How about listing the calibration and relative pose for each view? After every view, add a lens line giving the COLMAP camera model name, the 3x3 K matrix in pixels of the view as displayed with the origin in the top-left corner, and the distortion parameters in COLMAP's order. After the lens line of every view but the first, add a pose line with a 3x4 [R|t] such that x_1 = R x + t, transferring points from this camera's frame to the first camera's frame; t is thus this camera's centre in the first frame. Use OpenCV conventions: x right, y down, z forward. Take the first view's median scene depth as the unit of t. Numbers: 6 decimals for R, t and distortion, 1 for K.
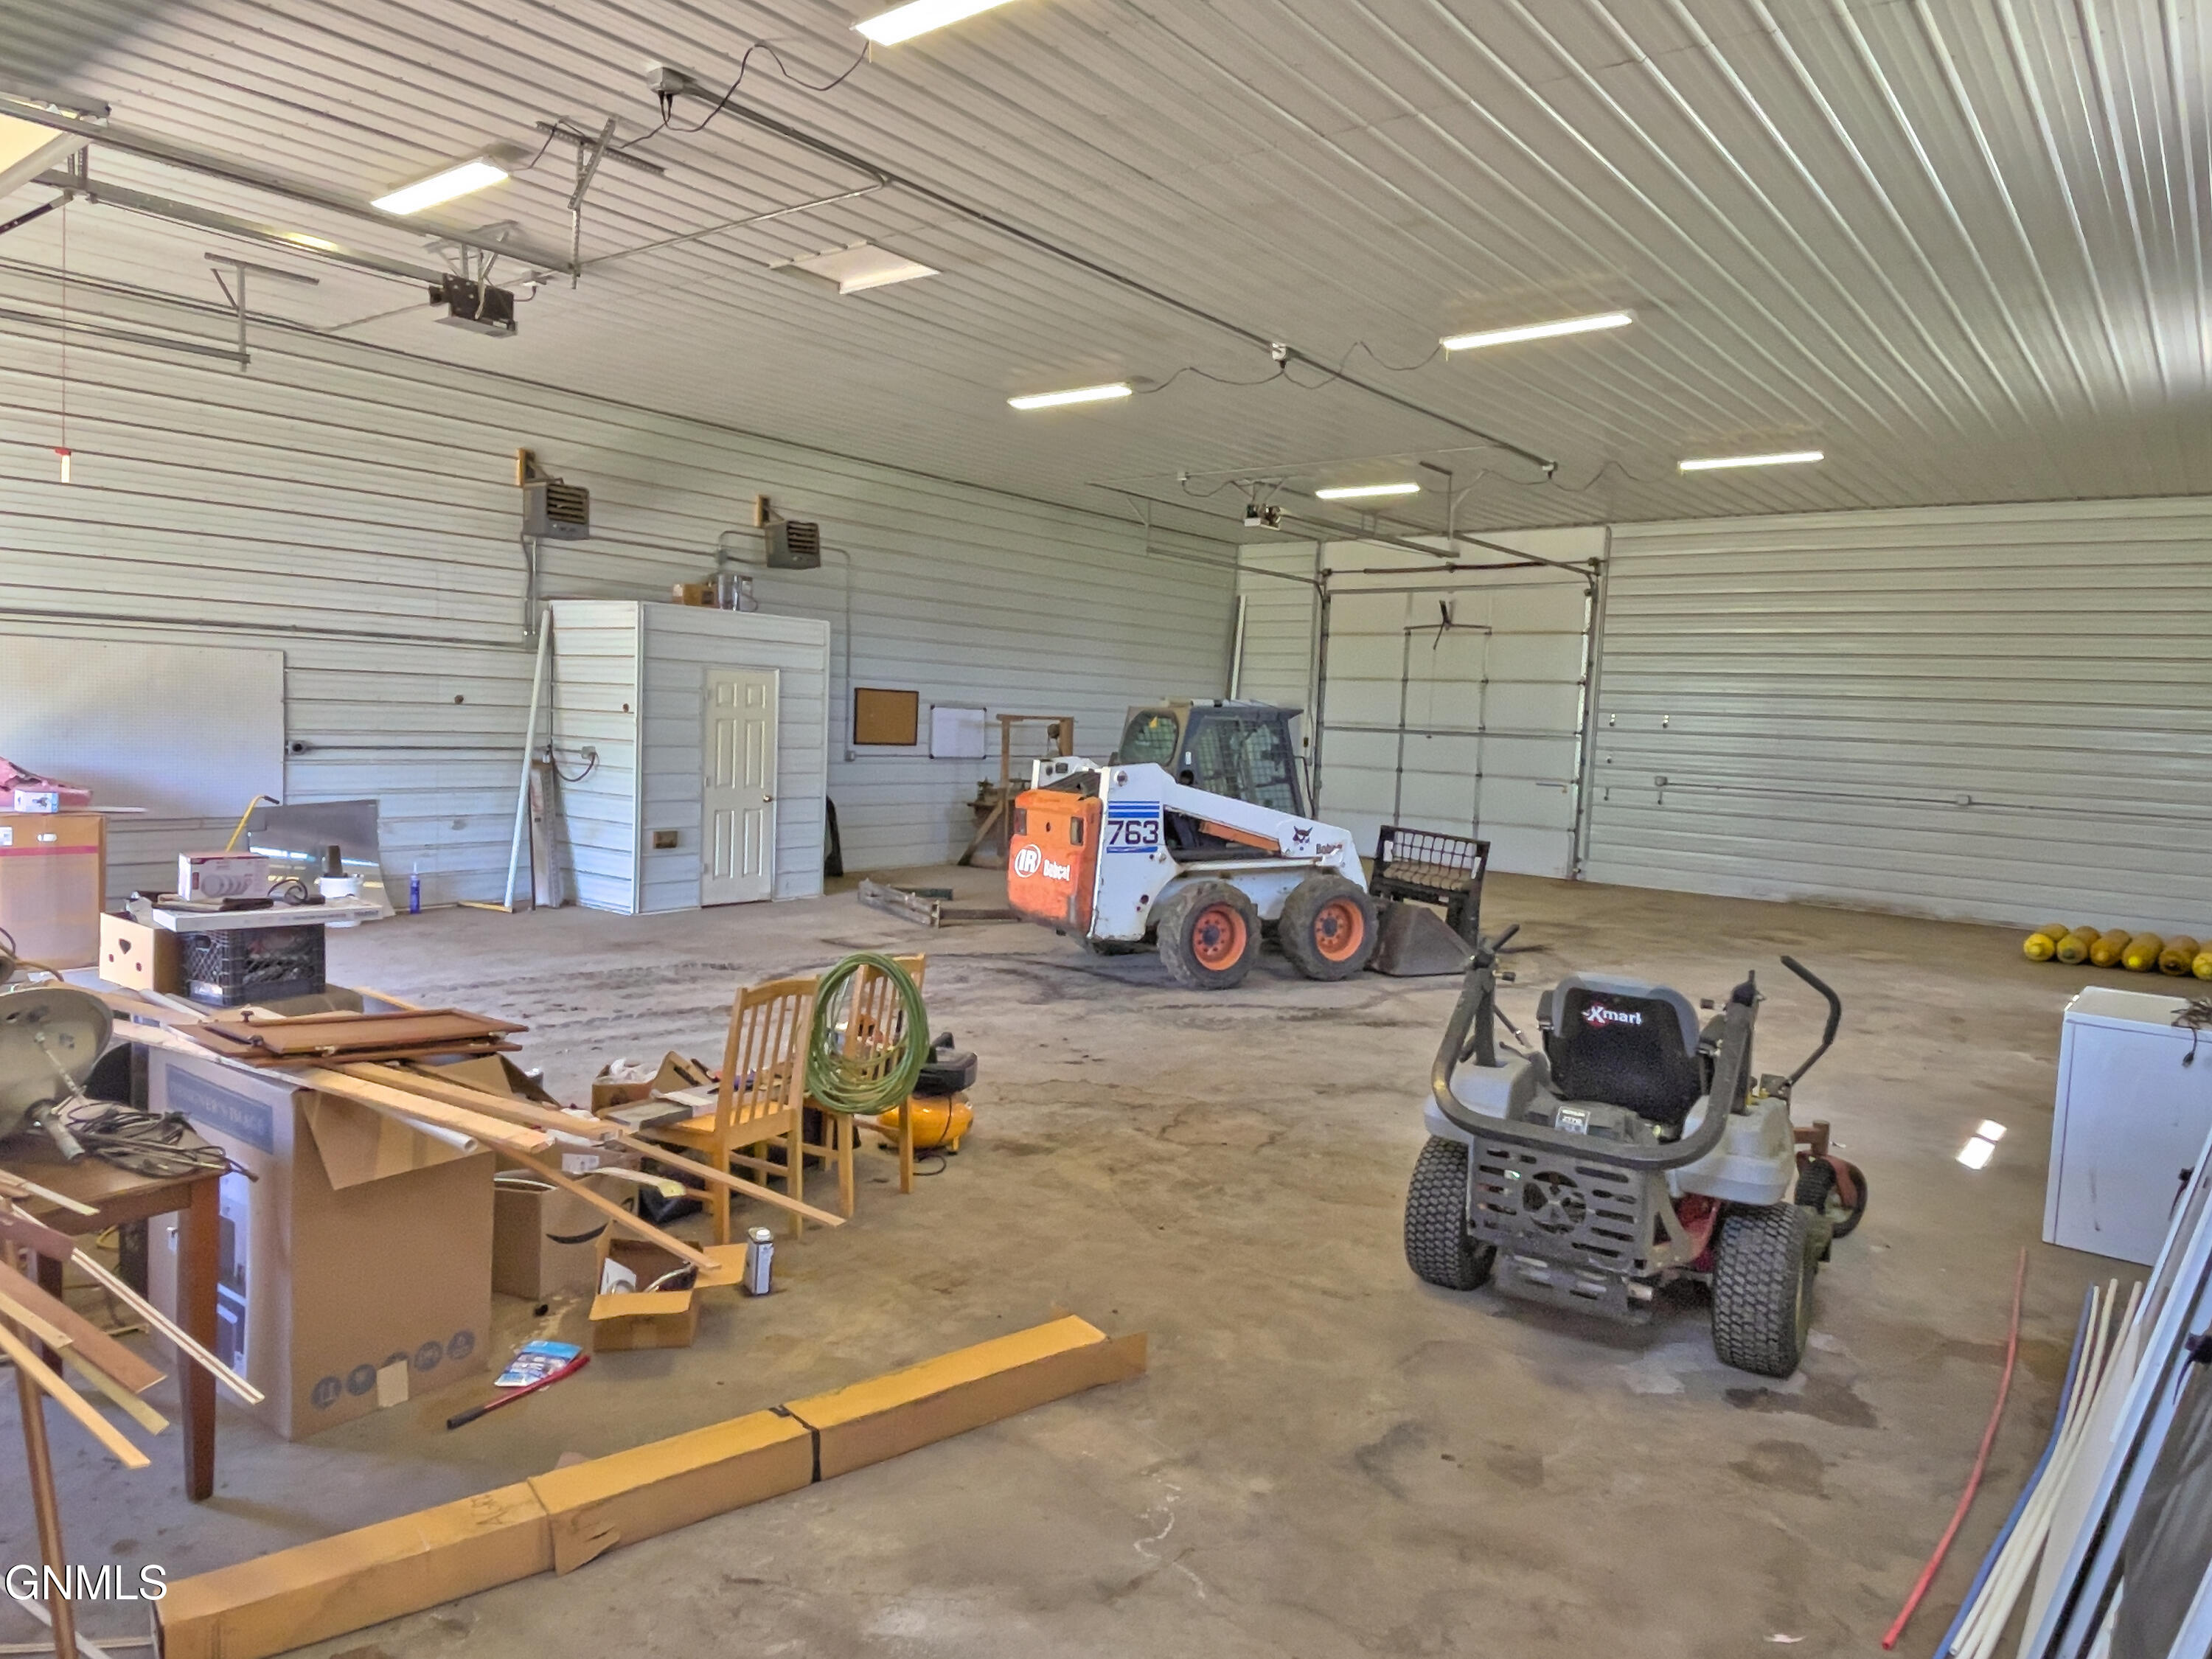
lens RADIAL K [[1413.3, 0, 1102.6], [0, 1413.3, 846.1], [0, 0, 1]] dist [0.125297, -0.138820]
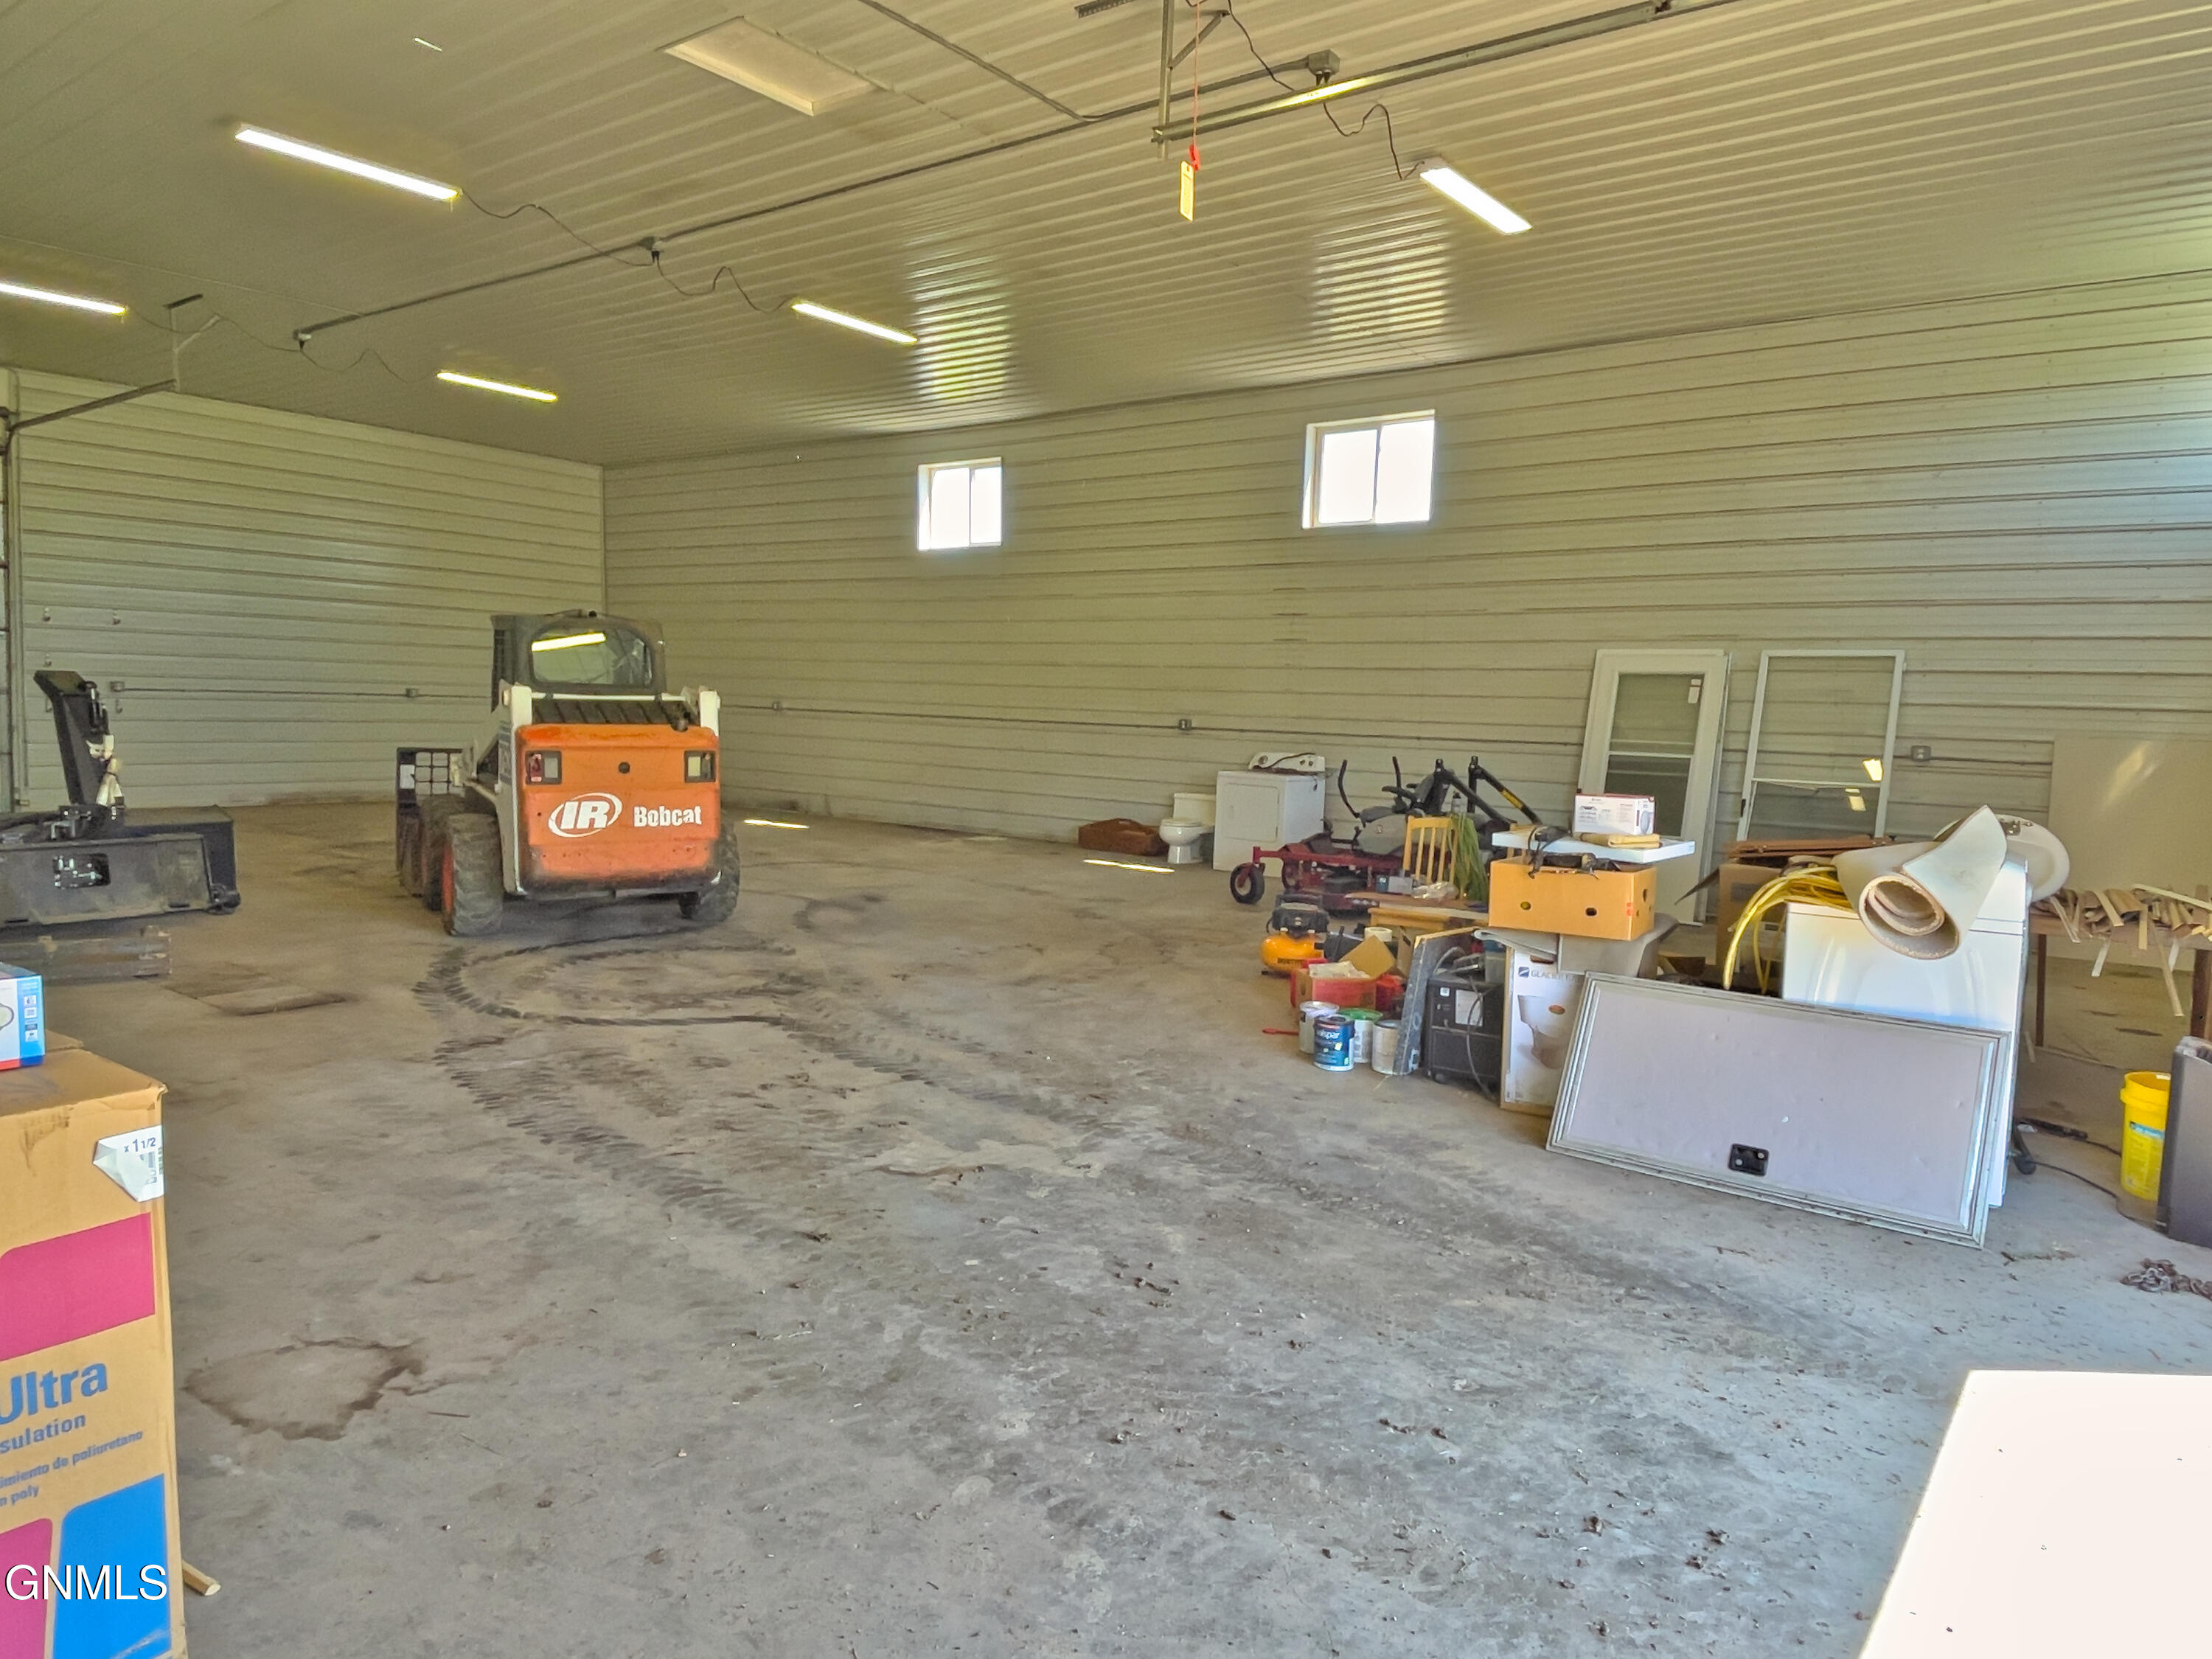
lens RADIAL K [[1433.5, 0, 1110.8], [0, 1433.5, 834.3], [0, 0, 1]] dist [0.112746, -0.135591]
pose [[-0.029375, -0.139034, 0.989852, -0.505670], [0.060735, 0.988201, 0.140605, -0.043975], [-0.997722, 0.064248, -0.020584, 0.423030]]
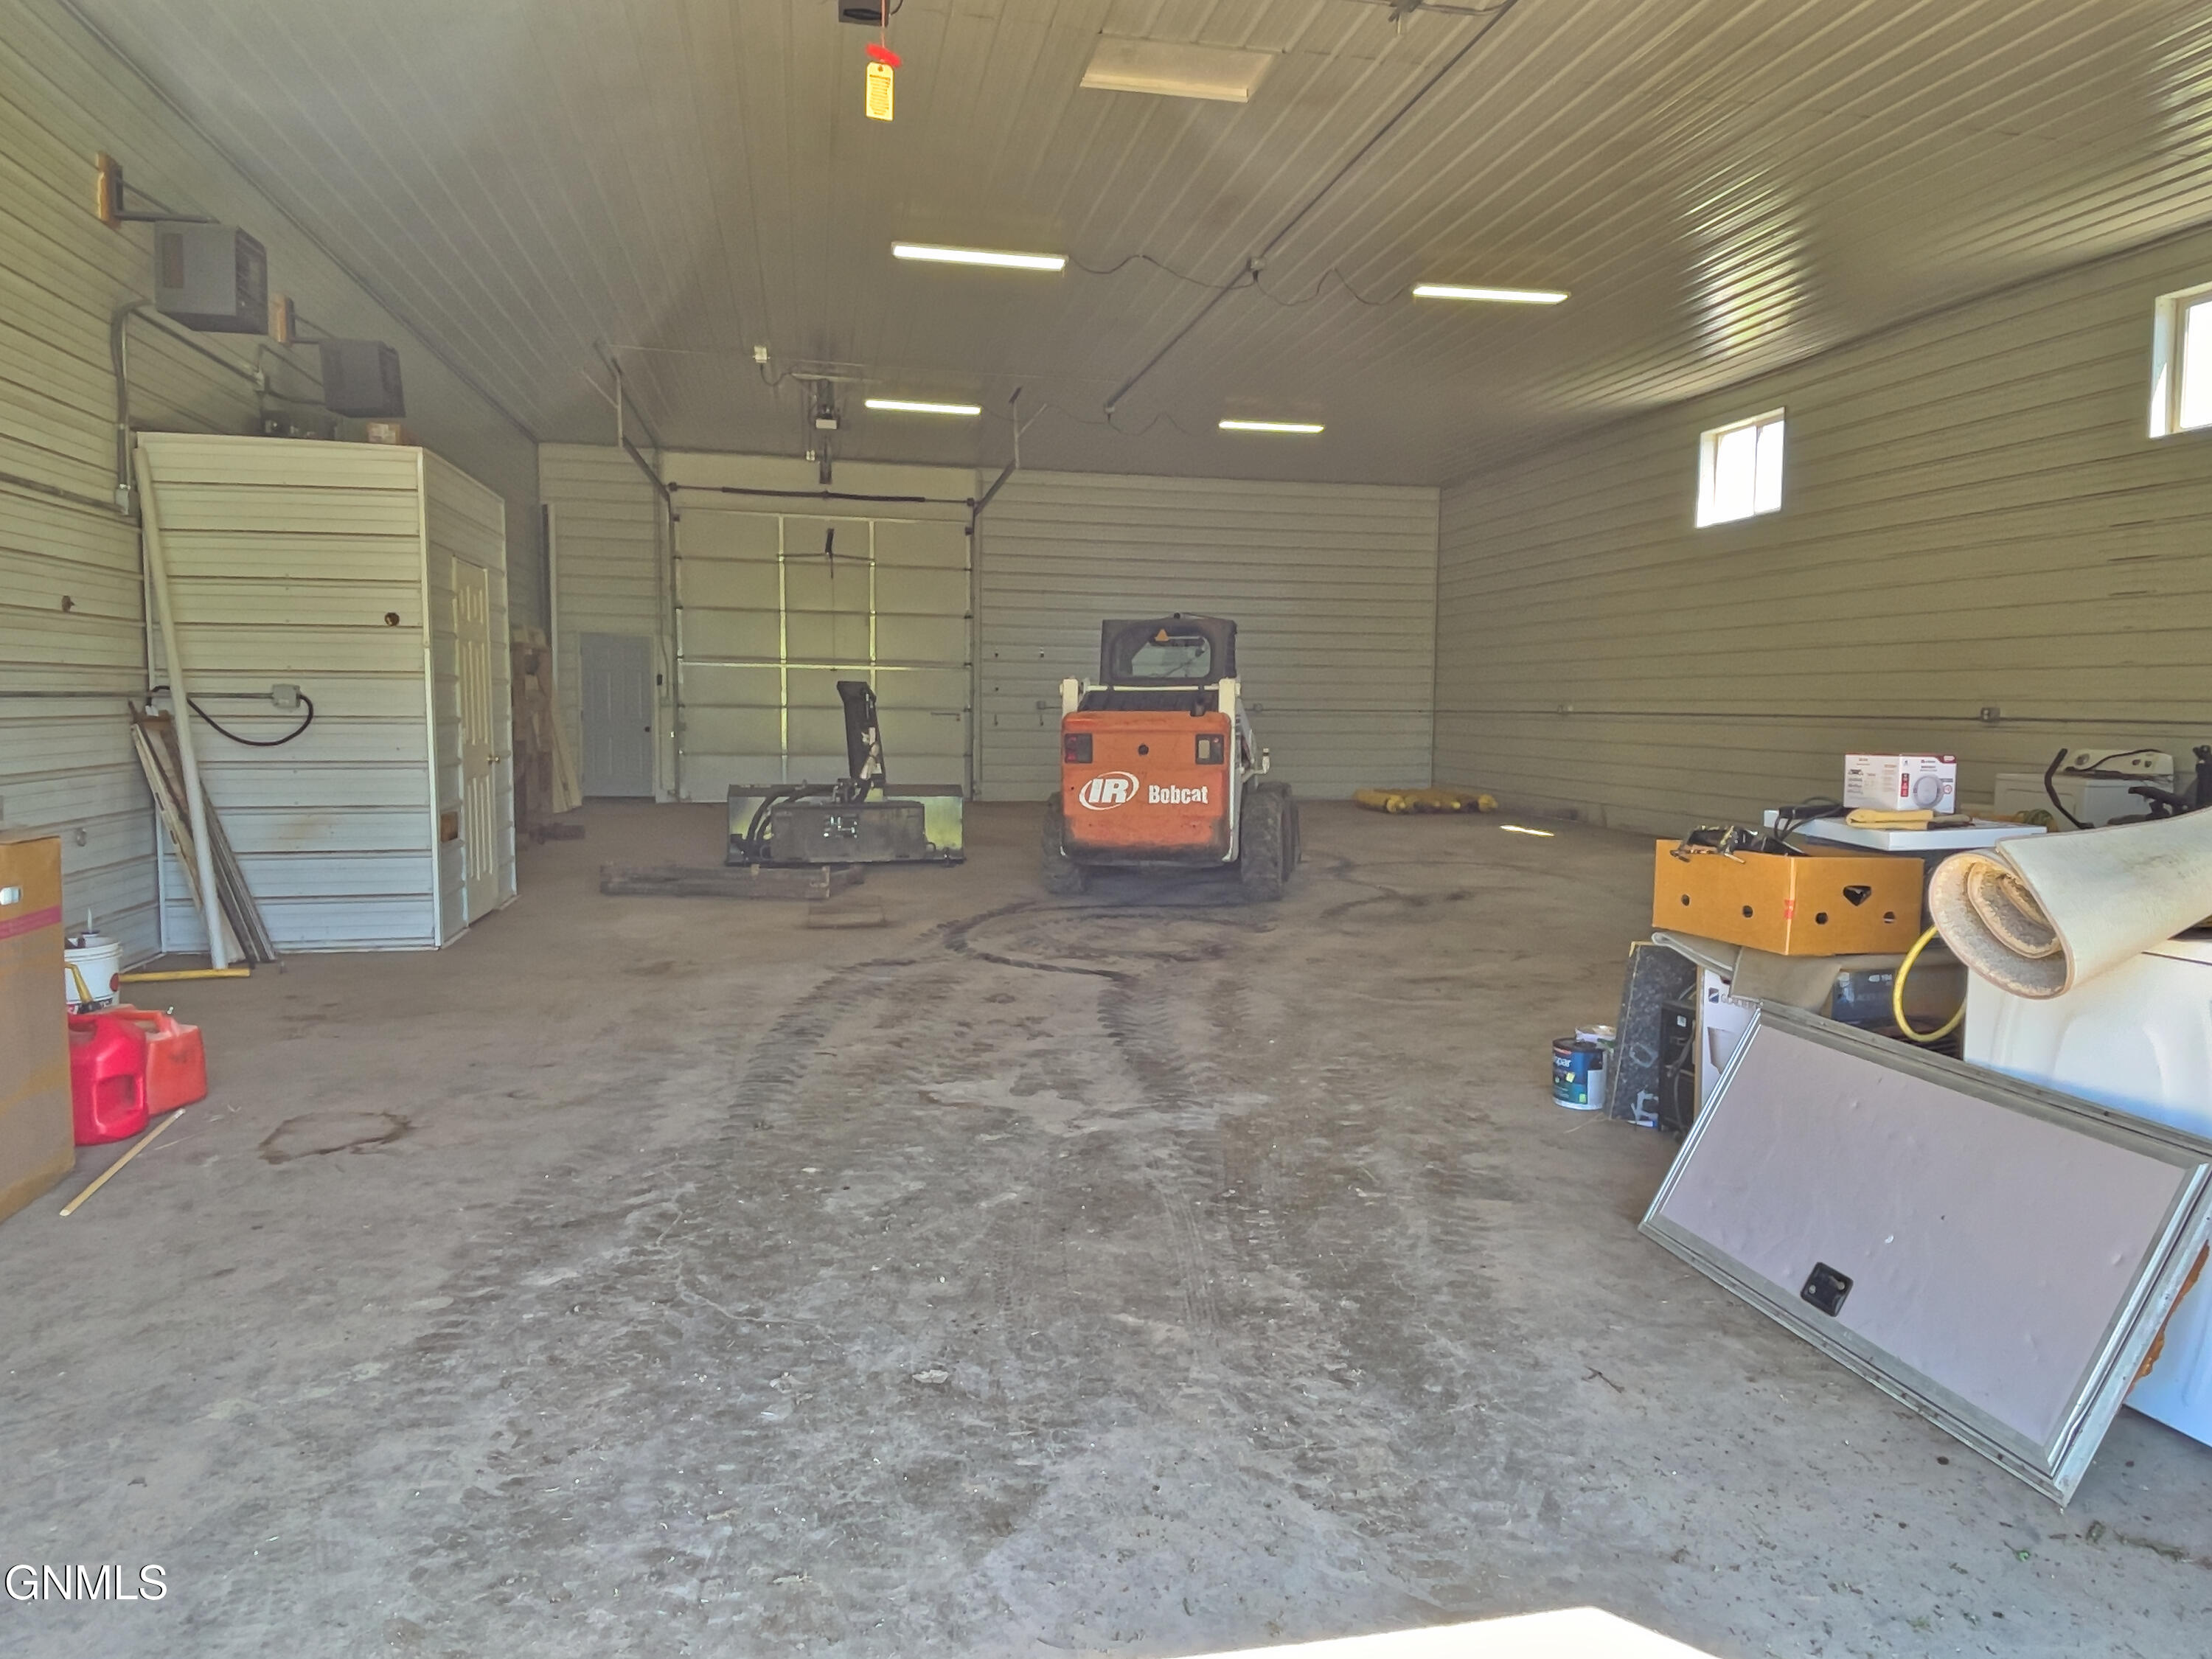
lens RADIAL K [[1406.2, 0, 1104.4], [0, 1406.2, 837.7], [0, 0, 1]] dist [0.124387, -0.135711]
pose [[0.634837, -0.108195, 0.765033, -0.430962], [0.087431, 0.993847, 0.068003, -0.012604], [-0.767684, 0.023717, 0.640390, 0.255488]]
